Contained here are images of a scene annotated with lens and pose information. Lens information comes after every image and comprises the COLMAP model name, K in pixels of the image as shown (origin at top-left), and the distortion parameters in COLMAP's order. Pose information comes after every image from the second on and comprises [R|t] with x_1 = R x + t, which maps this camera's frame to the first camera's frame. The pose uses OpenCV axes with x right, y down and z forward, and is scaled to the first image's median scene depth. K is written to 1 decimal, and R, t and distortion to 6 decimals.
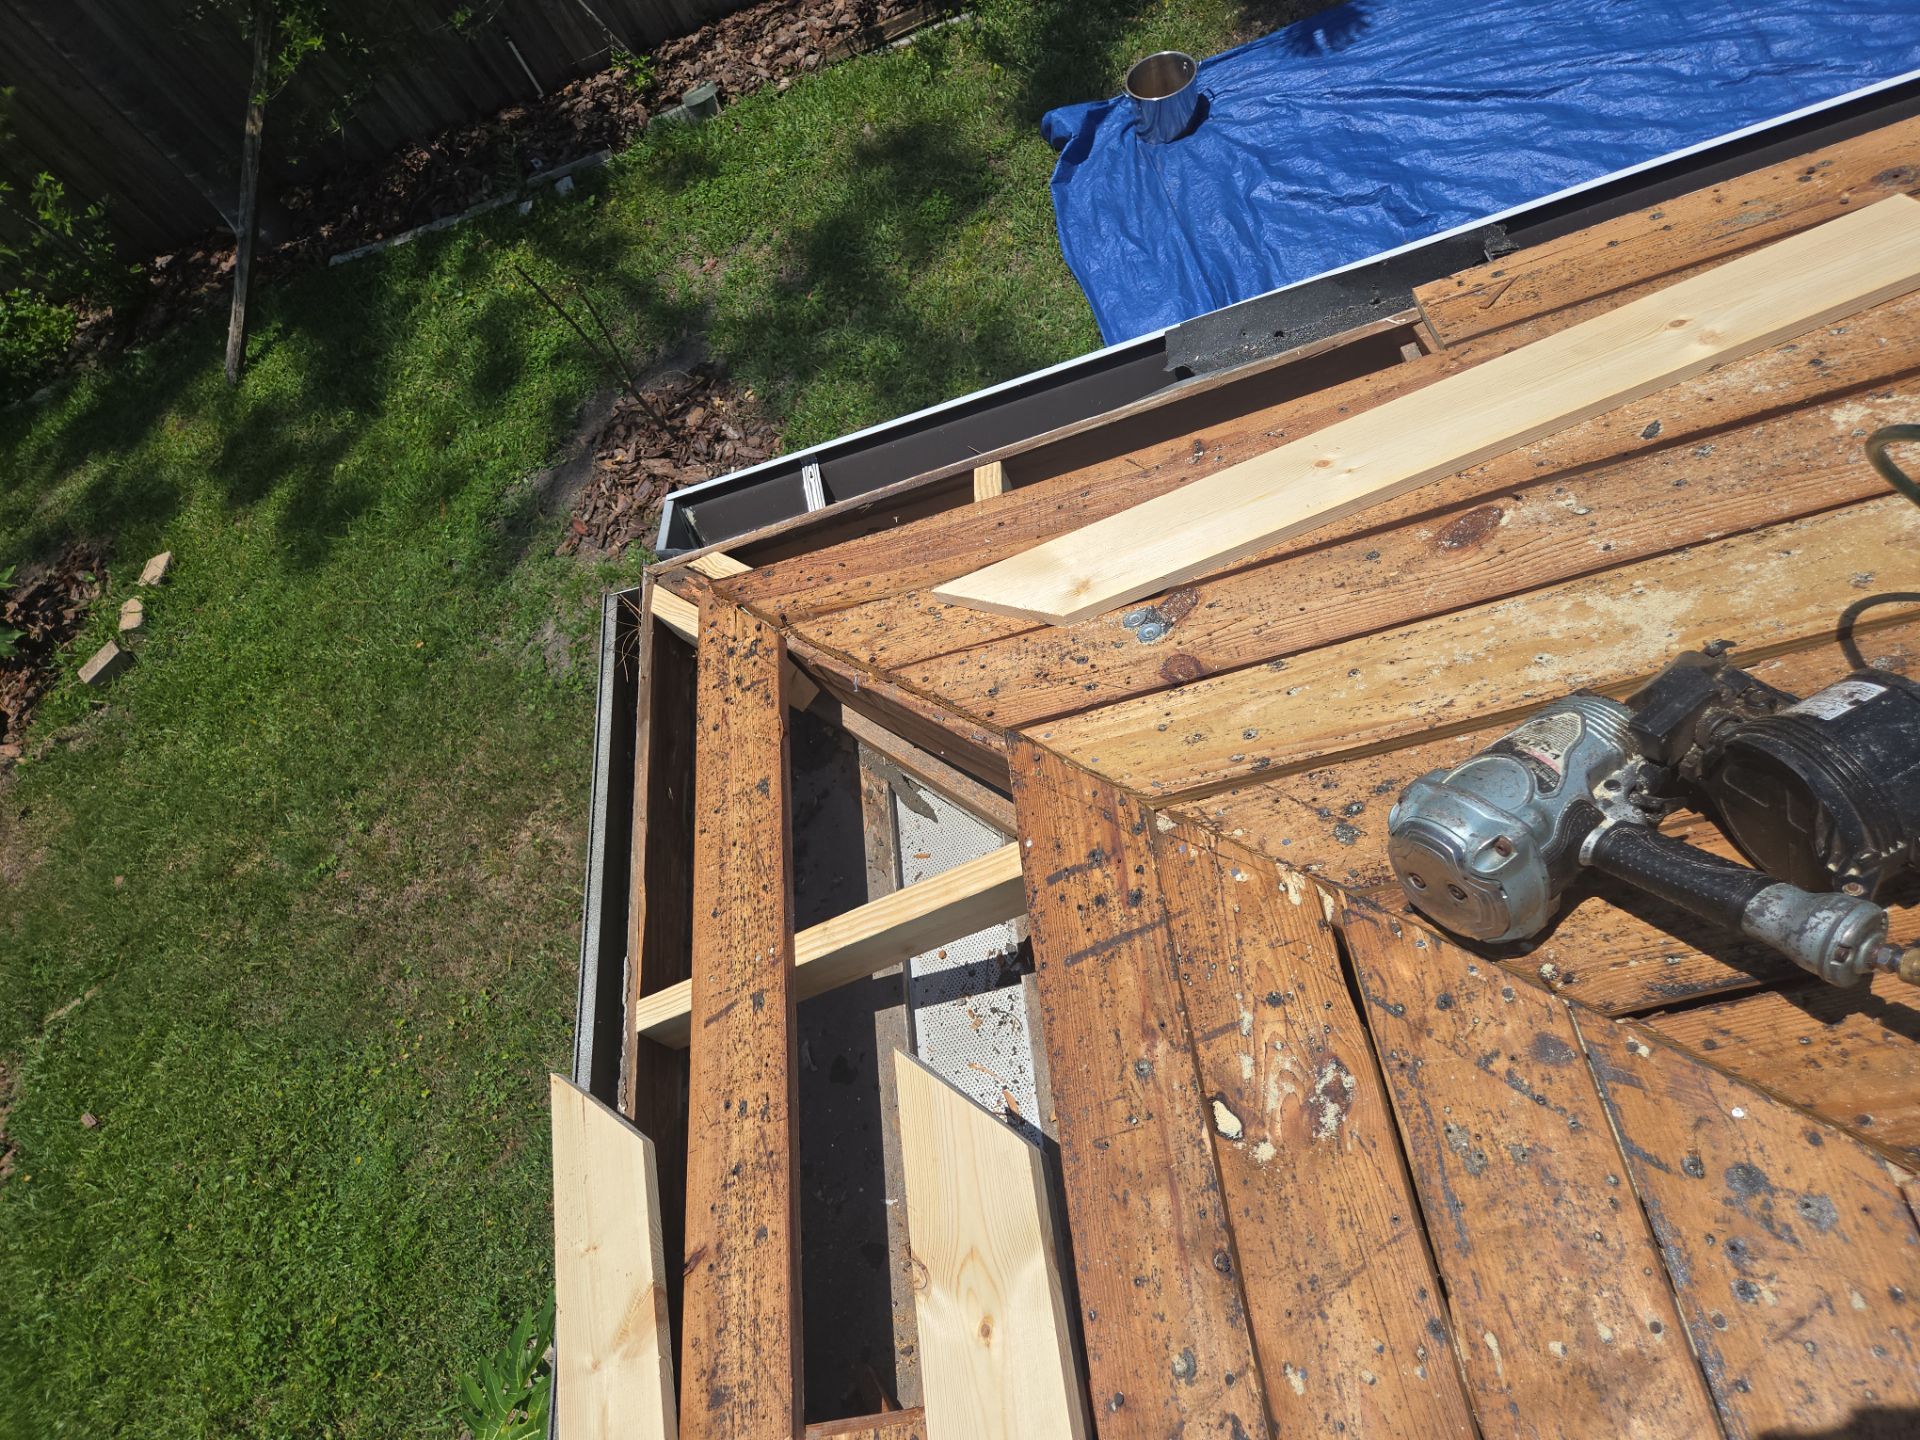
lens RADIAL K [[1266.0, 0, 964.2], [0, 1266.0, 738.2], [0, 0, 1]] dist [0.075796, -0.073004]
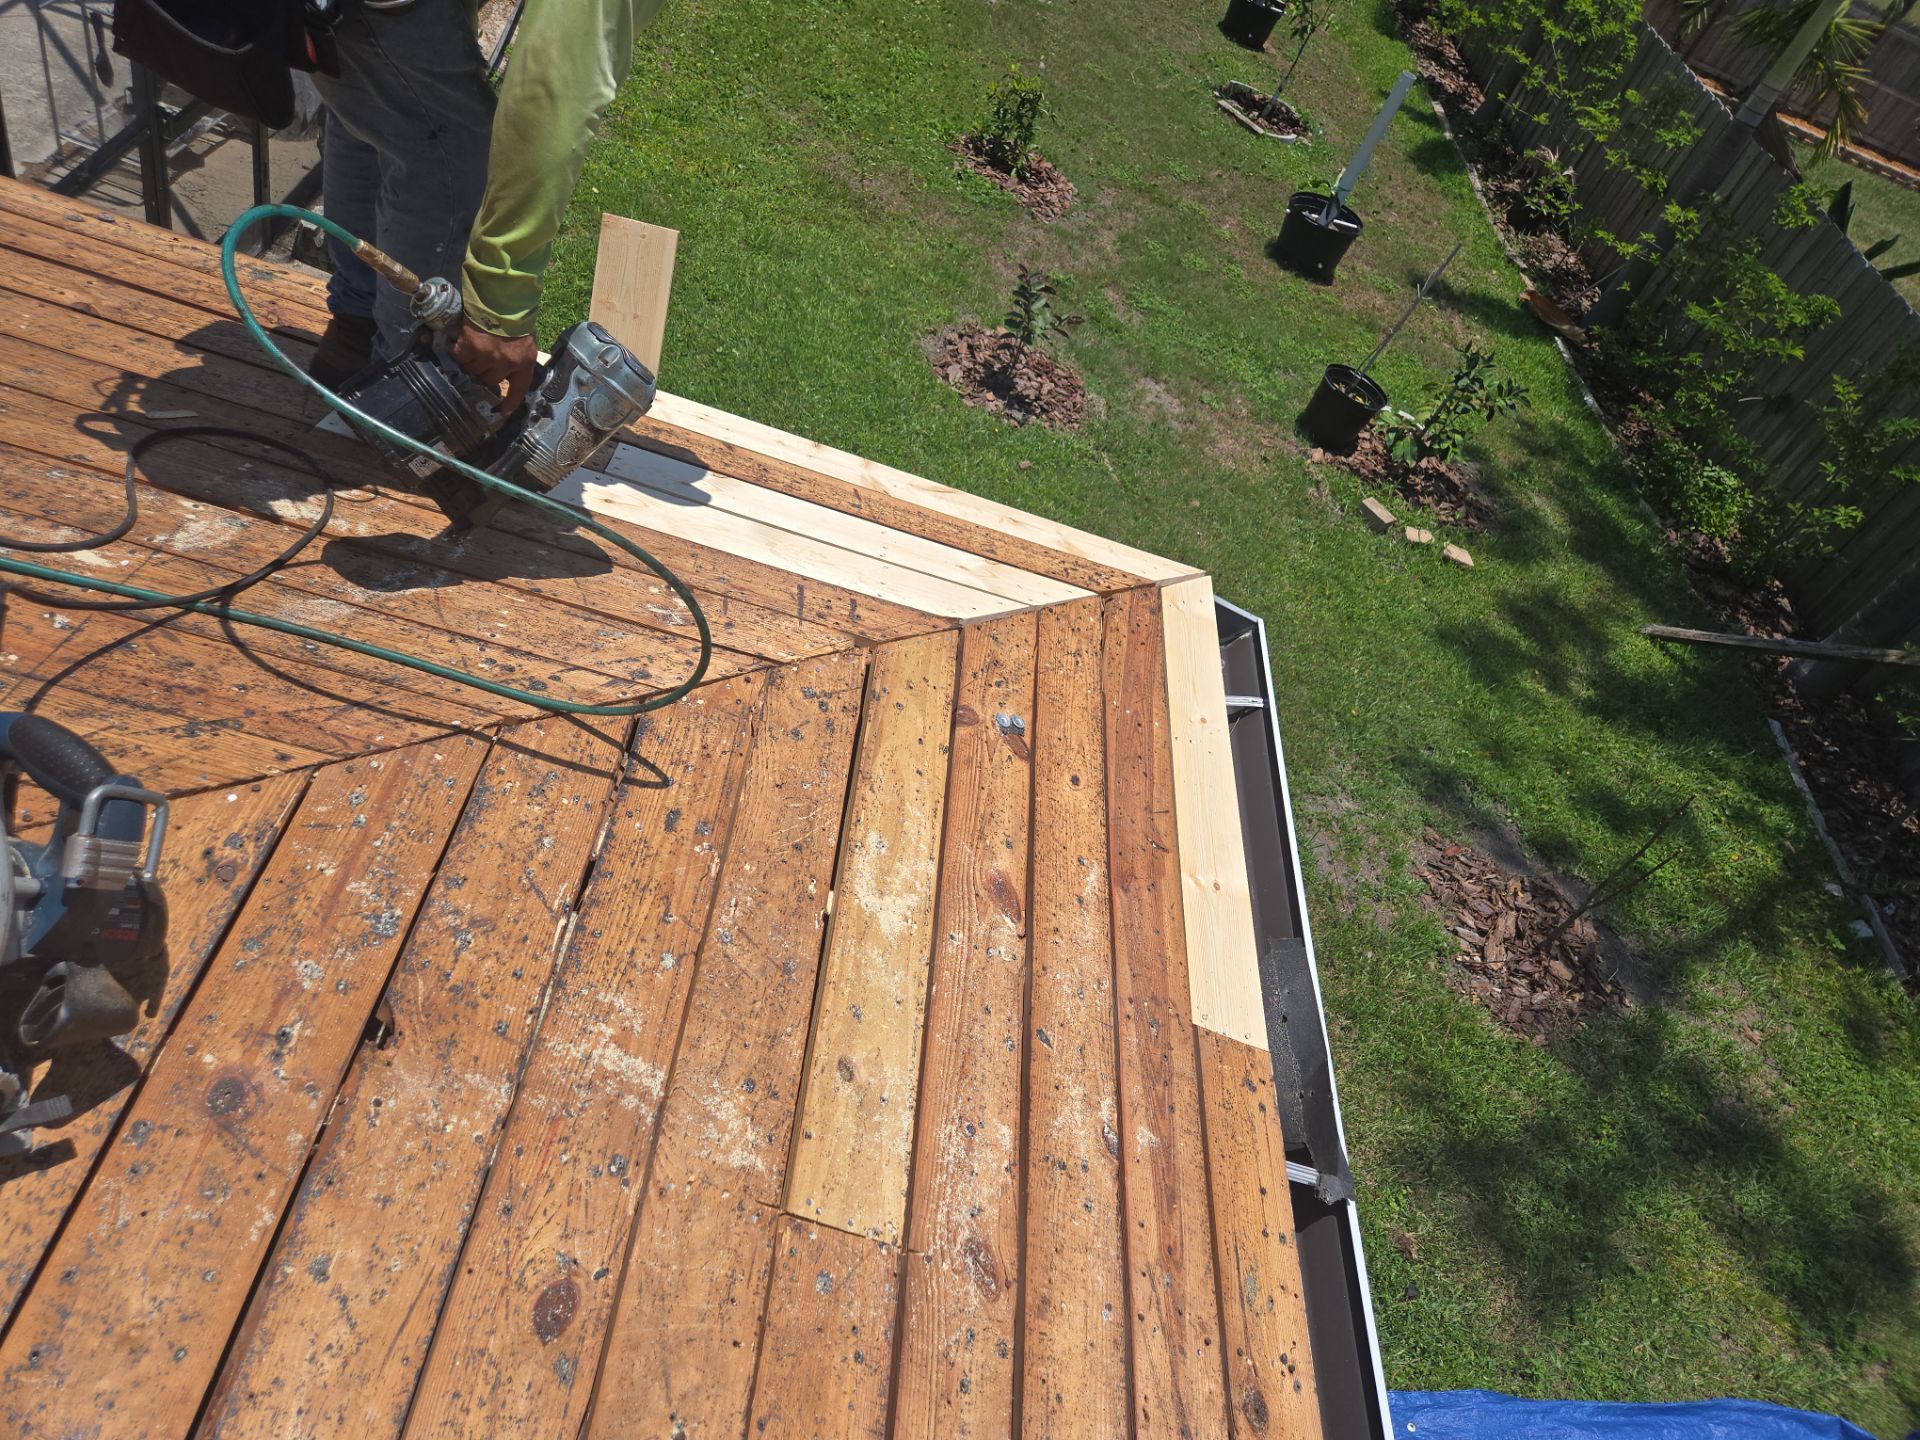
lens RADIAL K [[1281.9, 0, 967.8], [0, 1281.9, 728.1], [0, 0, 1]] dist [0.086533, -0.072422]
pose [[-0.256255, 0.858243, -0.444694, 0.677932], [-0.938174, -0.110065, 0.328201, -0.438532], [0.232731, 0.501304, 0.833385, -0.193236]]
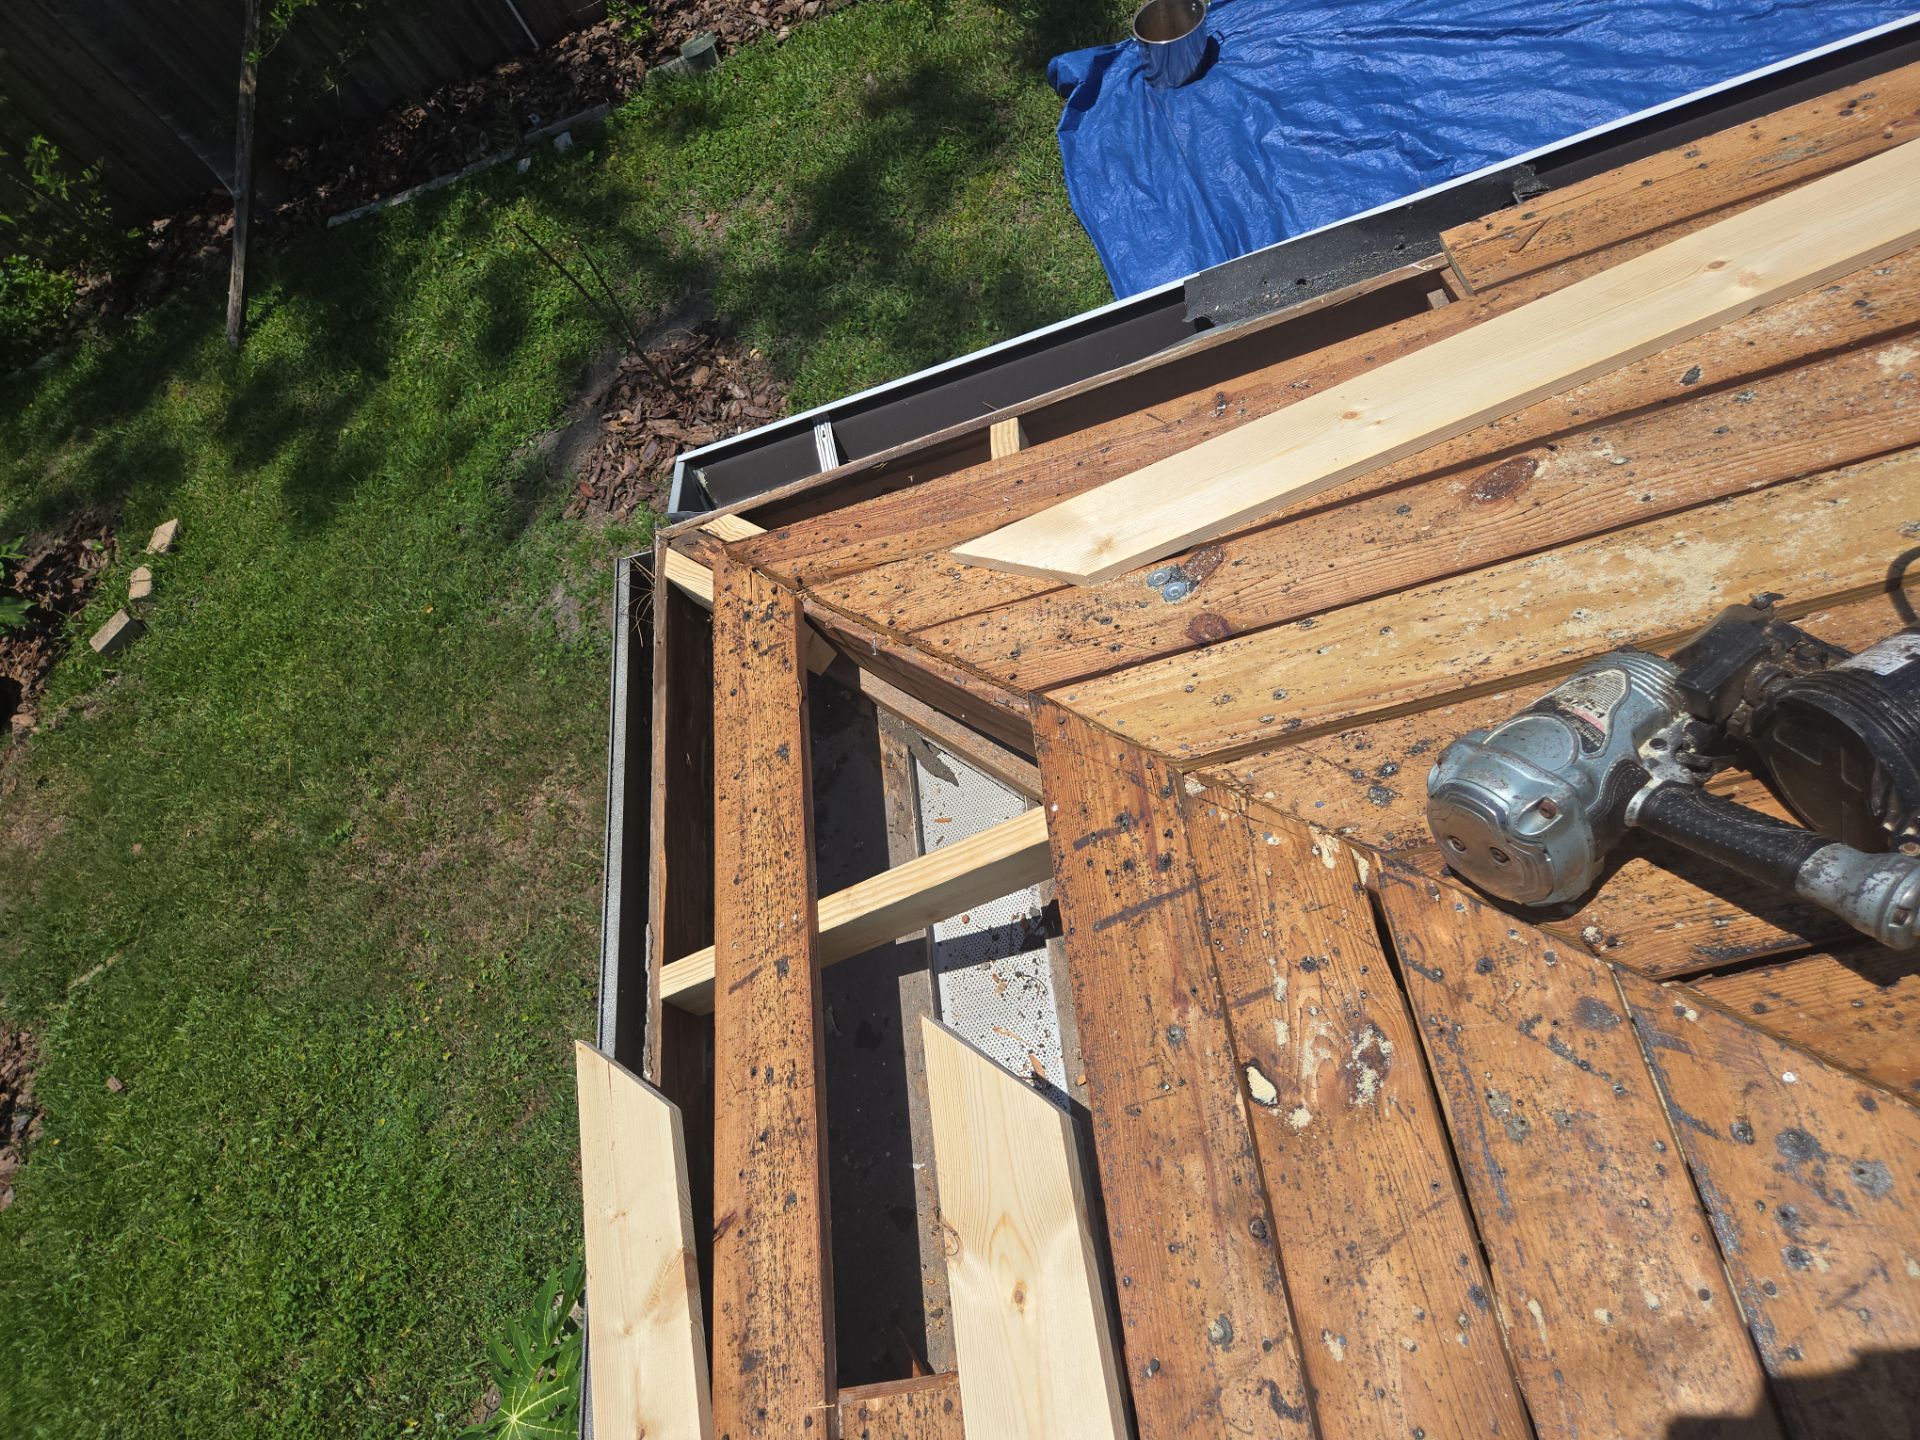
lens RADIAL K [[1262.2, 0, 961.1], [0, 1262.2, 739.7], [0, 0, 1]] dist [0.077690, -0.069583]
pose [[0.999911, -0.010151, -0.008623, -0.009714], [0.010432, 0.999392, 0.033271, -0.002709], [0.008280, -0.033358, 0.999409, 0.013665]]
